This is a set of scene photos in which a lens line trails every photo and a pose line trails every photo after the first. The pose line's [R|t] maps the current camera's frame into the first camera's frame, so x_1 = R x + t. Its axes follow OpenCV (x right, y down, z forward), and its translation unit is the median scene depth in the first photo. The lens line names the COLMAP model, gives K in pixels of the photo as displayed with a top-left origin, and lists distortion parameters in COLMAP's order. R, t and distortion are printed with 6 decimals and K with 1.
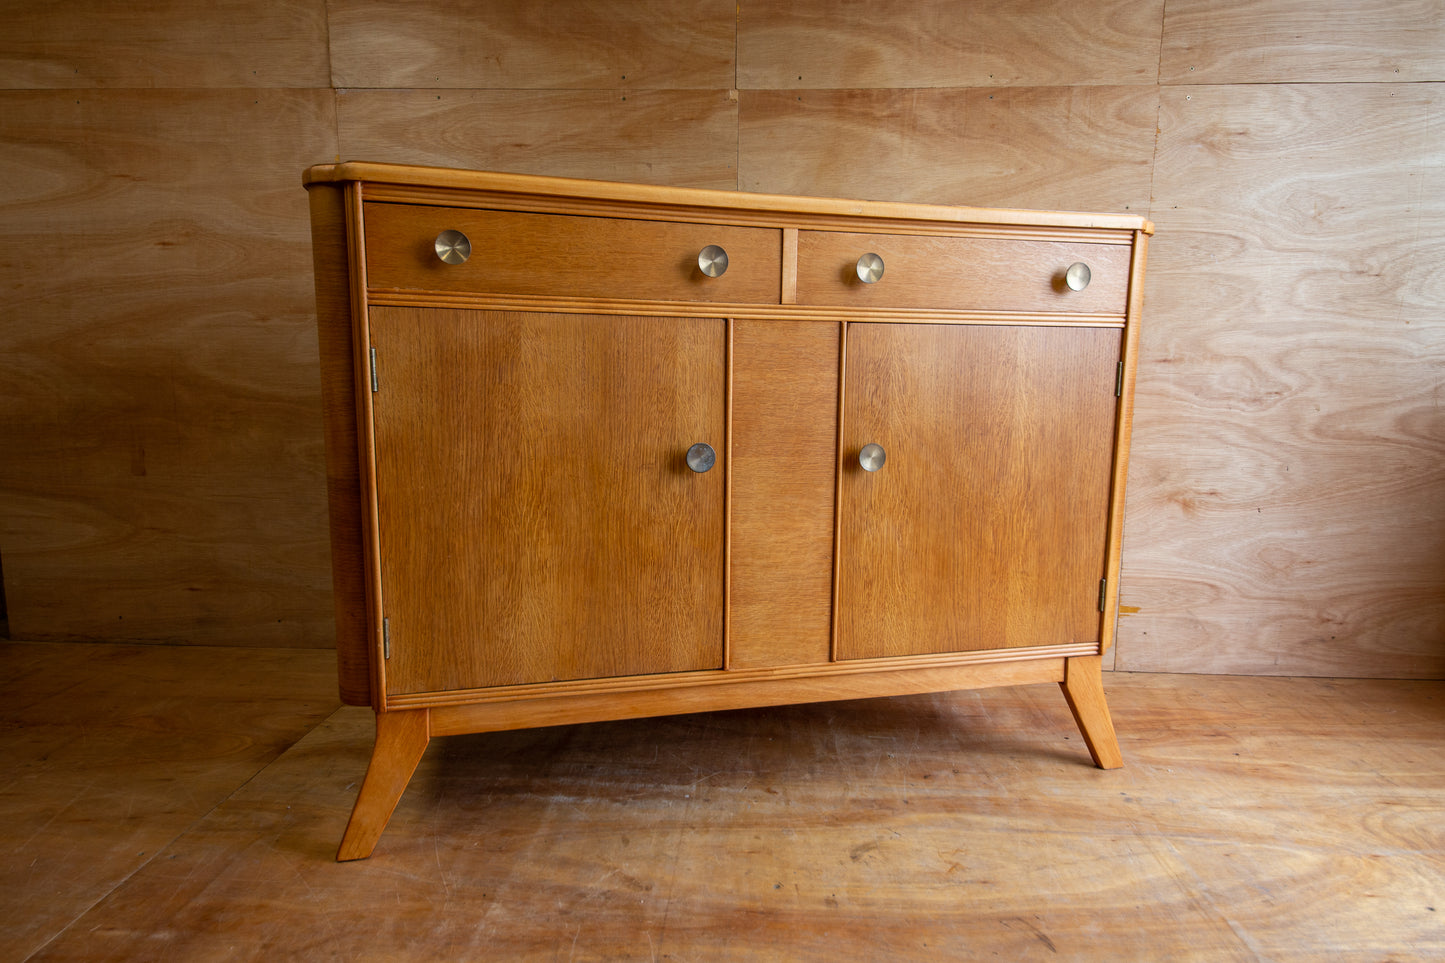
lens RADIAL K [[852.0, 0, 720.5], [0, 852.0, 488.4], [0, 0, 1]] dist [0.043571, -0.036085]
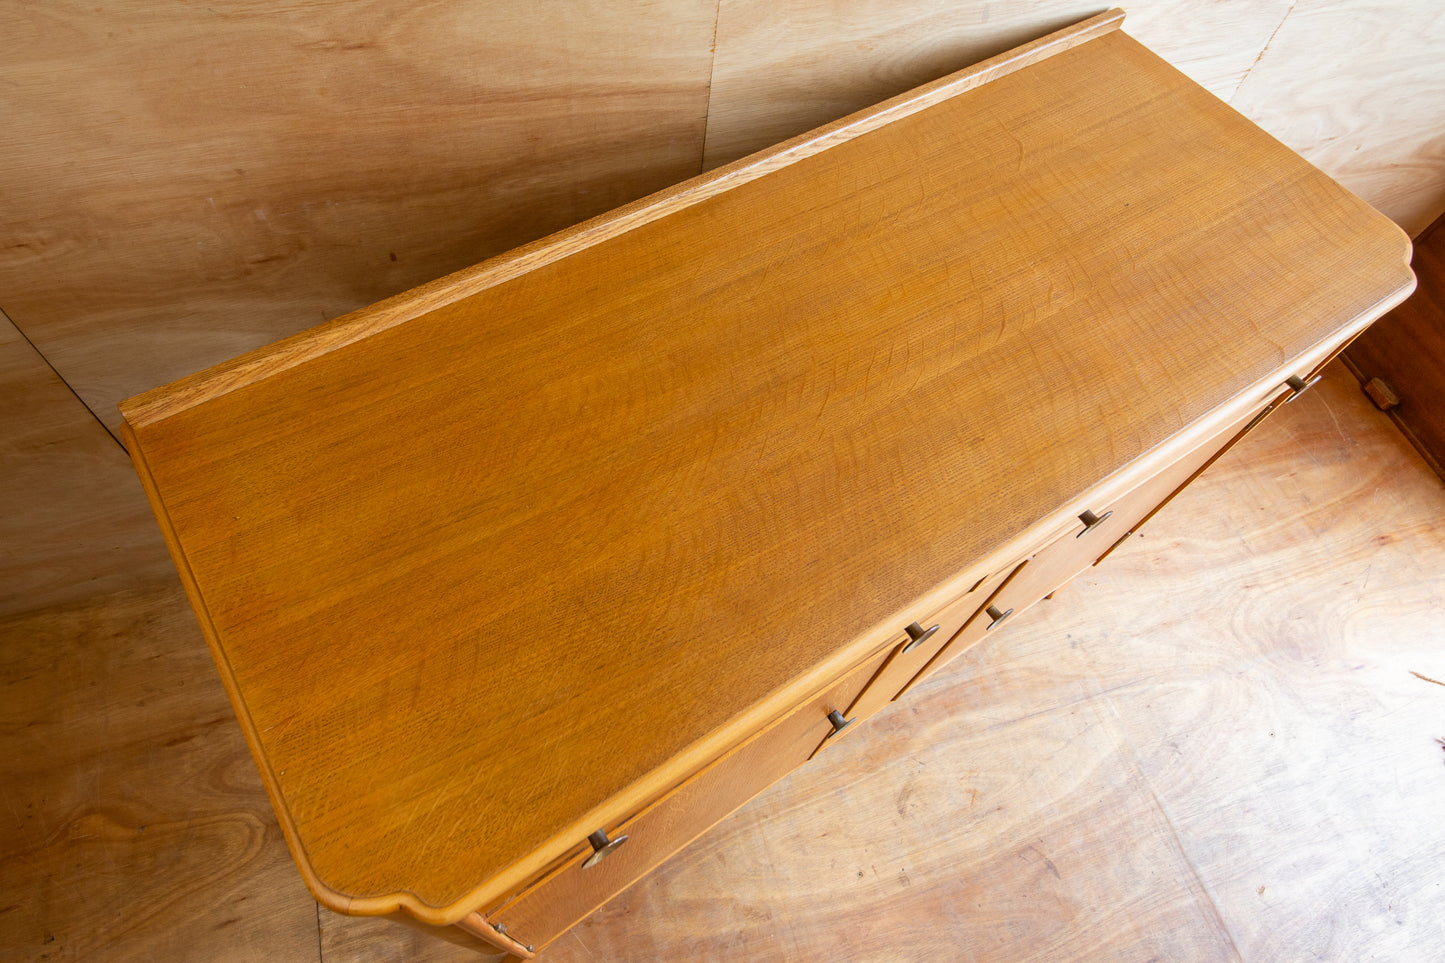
lens RADIAL K [[852.0, 0, 671.9], [0, 852.0, 516.5], [0, 0, 1]] dist [0.043571, -0.036085]
pose [[0.943462, -0.270236, 0.191971, -0.194704], [0.005962, 0.592869, 0.805277, -0.568892], [-0.331428, -0.758603, 0.560960, 0.497632]]
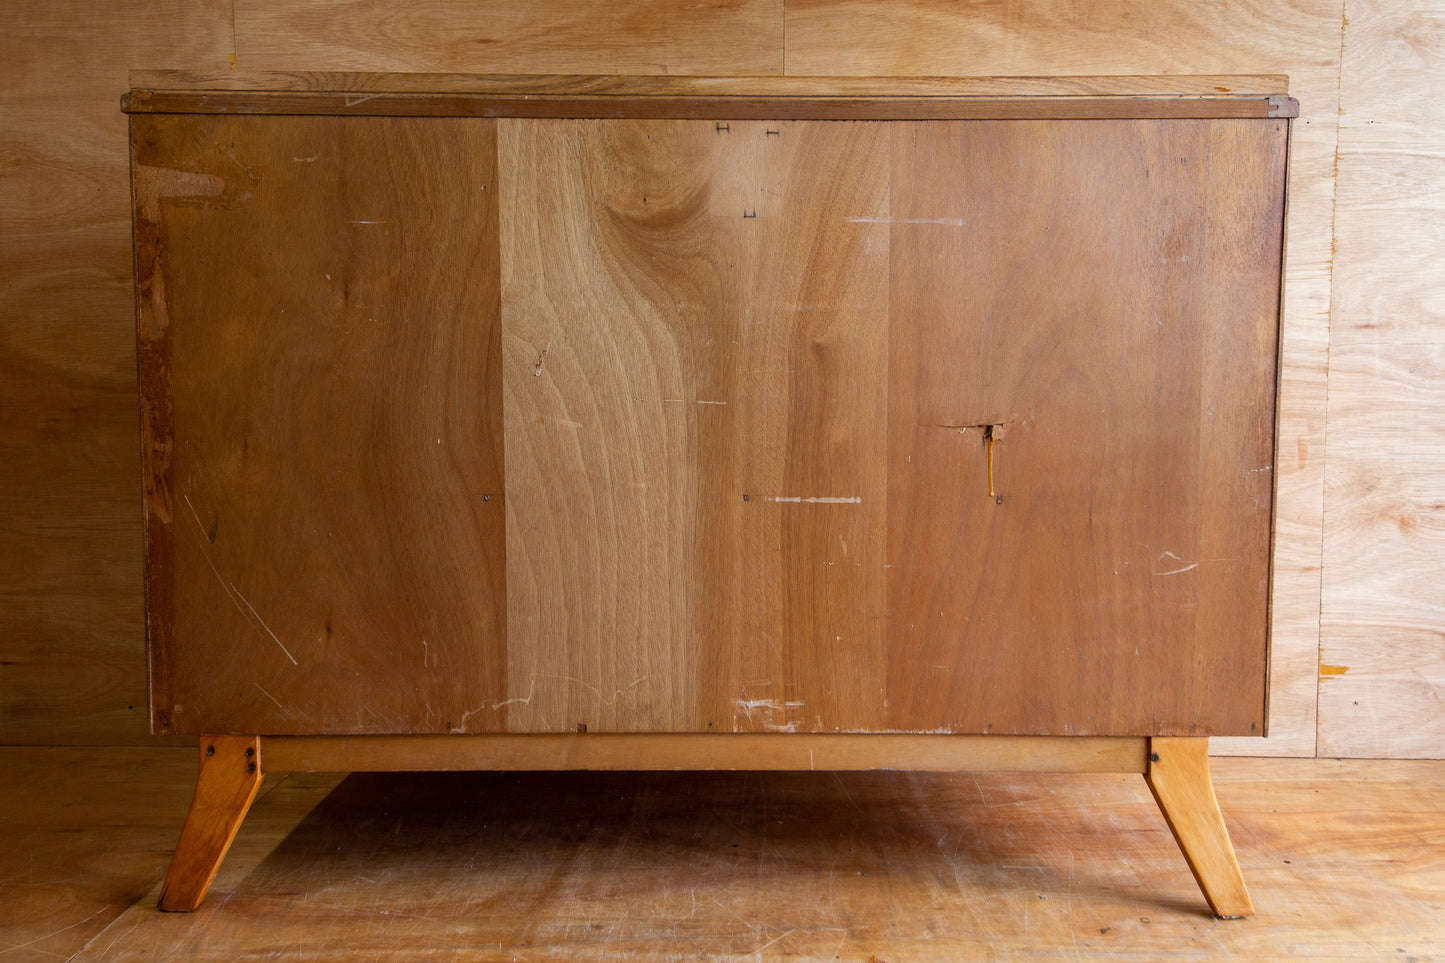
lens RADIAL K [[1033.9, 0, 735.7], [0, 1033.9, 442.6], [0, 0, 1]] dist [0.056265, -0.046936]
pose [[0.999382, -0.009757, 0.033771, -0.055979], [0.012421, 0.996750, -0.079599, 0.016103], [-0.032884, 0.079969, 0.996255, 0.136183]]
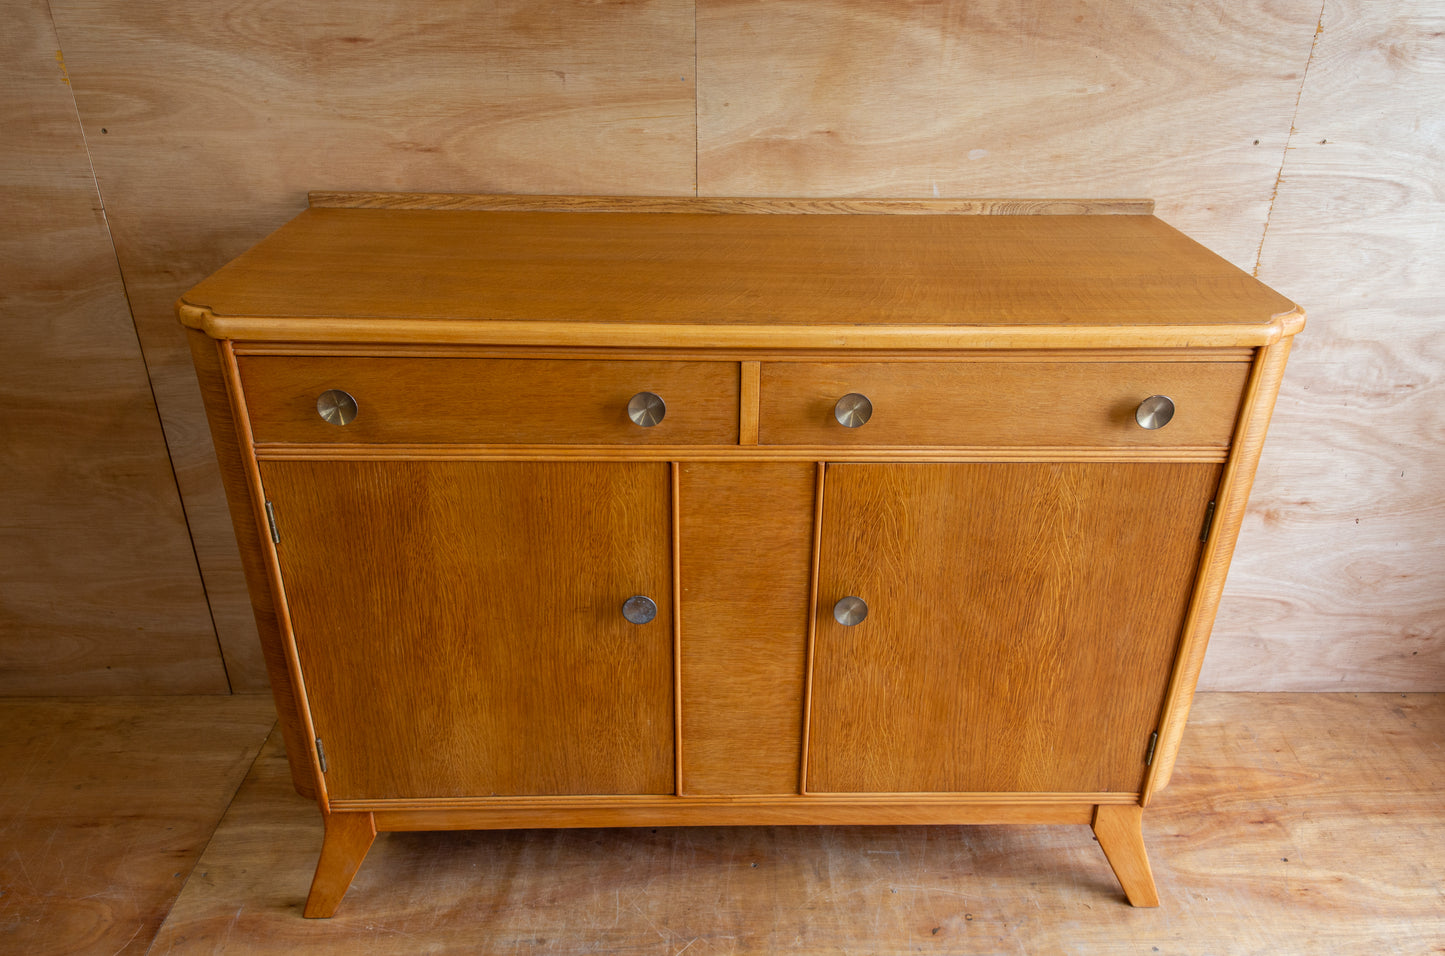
lens RADIAL K [[1067.3, 0, 734.0], [0, 1067.3, 474.0], [0, 0, 1]] dist [0.061522, -0.037252]
pose [[0.997430, -0.030747, 0.064707, -0.013970], [0.007577, 0.943429, 0.331487, -0.370508], [-0.071239, -0.330145, 0.941238, 0.117179]]
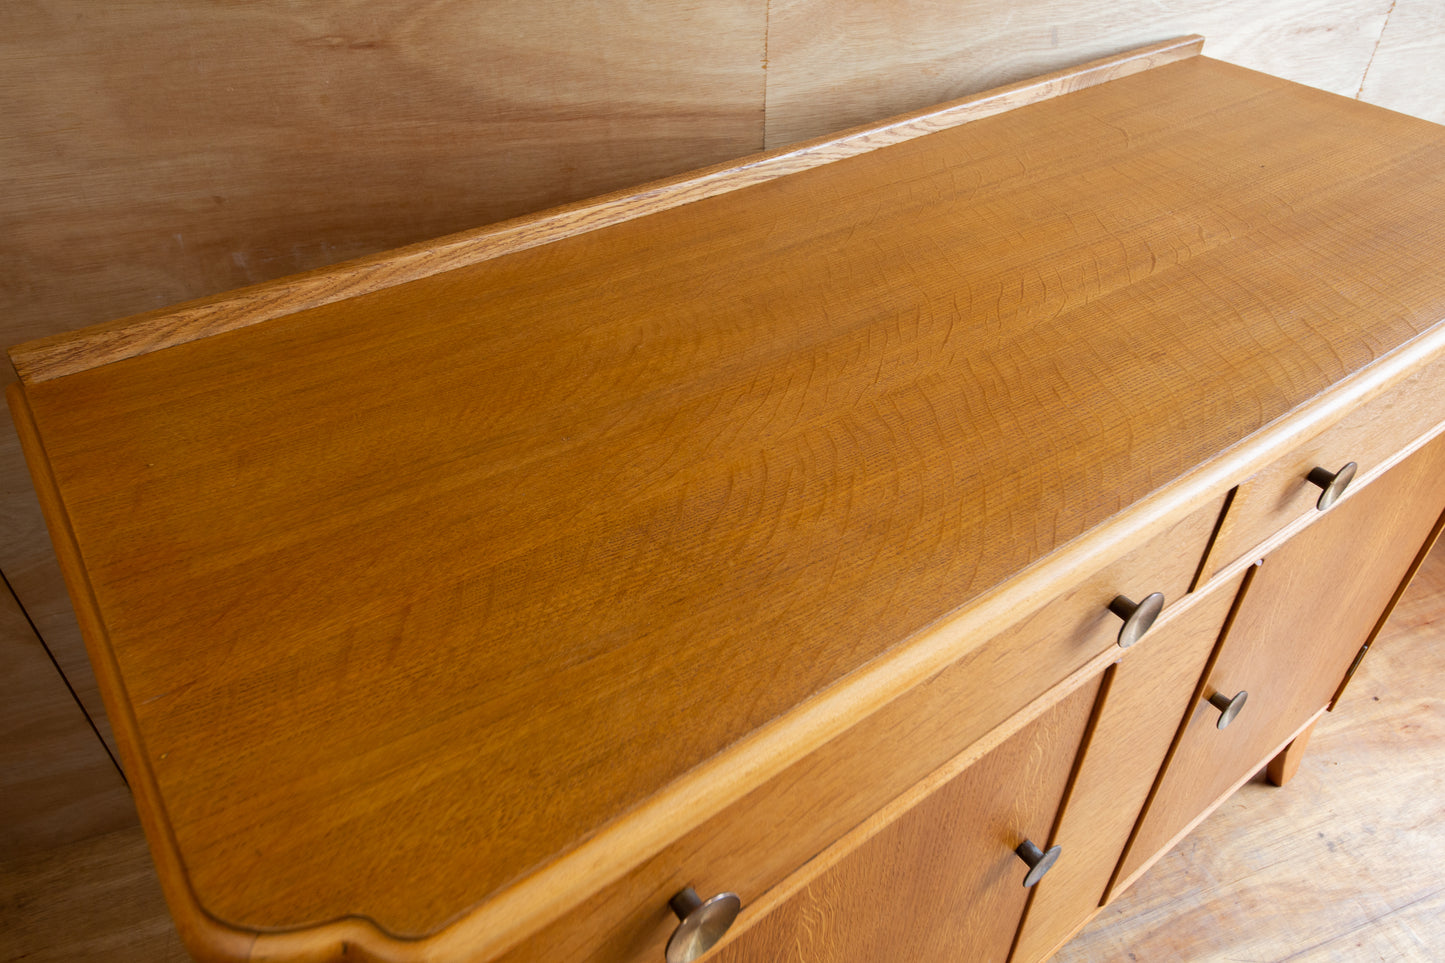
lens RADIAL K [[1033.9, 0, 751.2], [0, 1033.9, 469.5], [0, 0, 1]] dist [0.056265, -0.046936]
pose [[0.919833, -0.237915, 0.311935, -0.235103], [0.042326, 0.850667, 0.523998, -0.418769], [-0.390020, -0.468787, 0.792542, 0.439971]]
